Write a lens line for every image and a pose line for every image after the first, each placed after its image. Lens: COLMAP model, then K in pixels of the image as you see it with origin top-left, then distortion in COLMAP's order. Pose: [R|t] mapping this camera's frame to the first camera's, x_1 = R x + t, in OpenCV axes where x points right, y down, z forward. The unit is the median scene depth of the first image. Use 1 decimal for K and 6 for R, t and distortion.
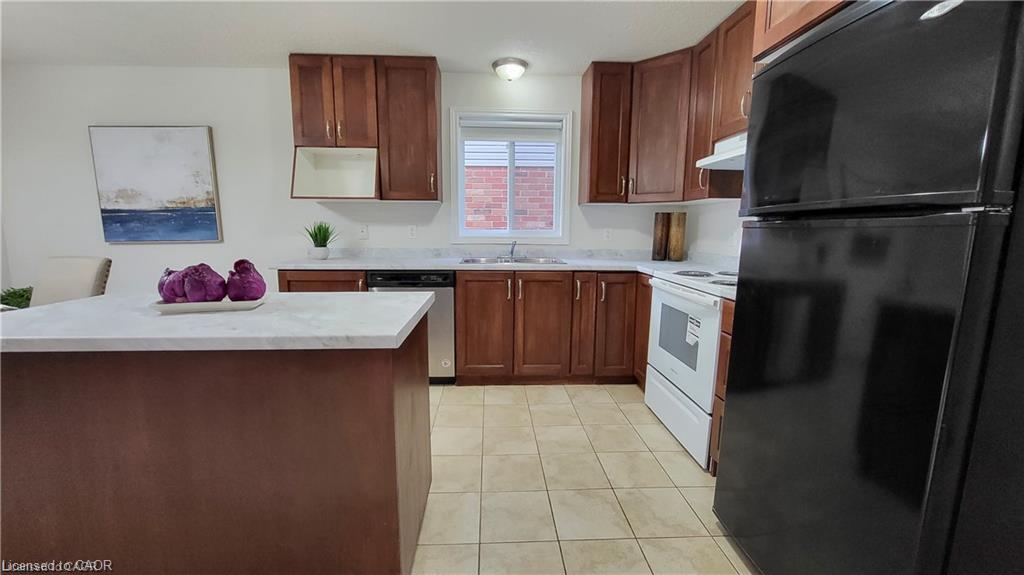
lens RADIAL K [[397.2, 0, 512.0], [0, 397.2, 287.5], [0, 0, 1]] dist [-0.001072, -0.000530]
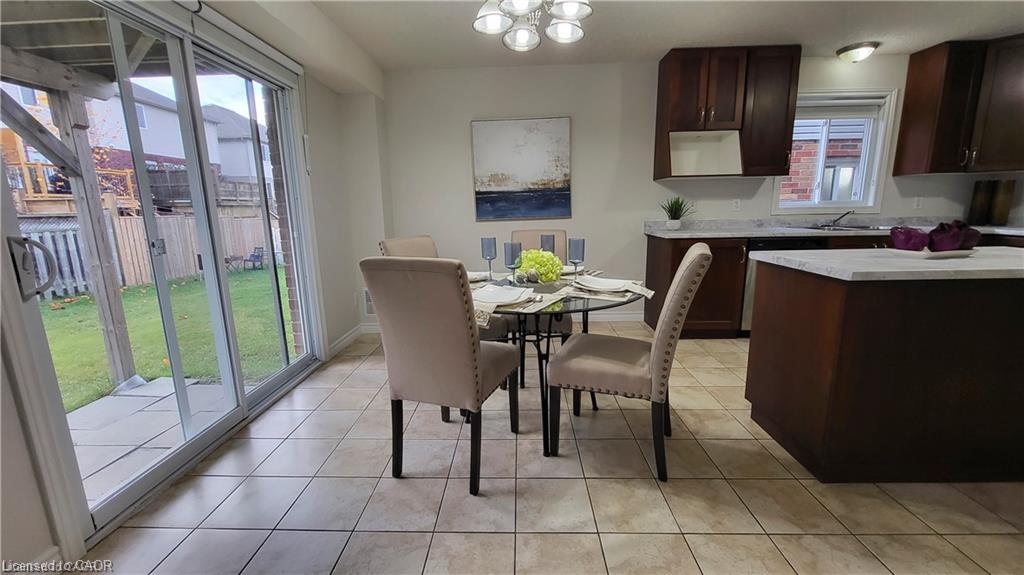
lens RADIAL K [[397.2, 0, 512.0], [0, 397.2, 287.5], [0, 0, 1]] dist [-0.001072, -0.000530]
pose [[0.997019, -0.008987, -0.076625, -0.839636], [0.012966, 0.998585, 0.051578, 0.028116], [0.076053, -0.052417, 0.995725, -0.185085]]
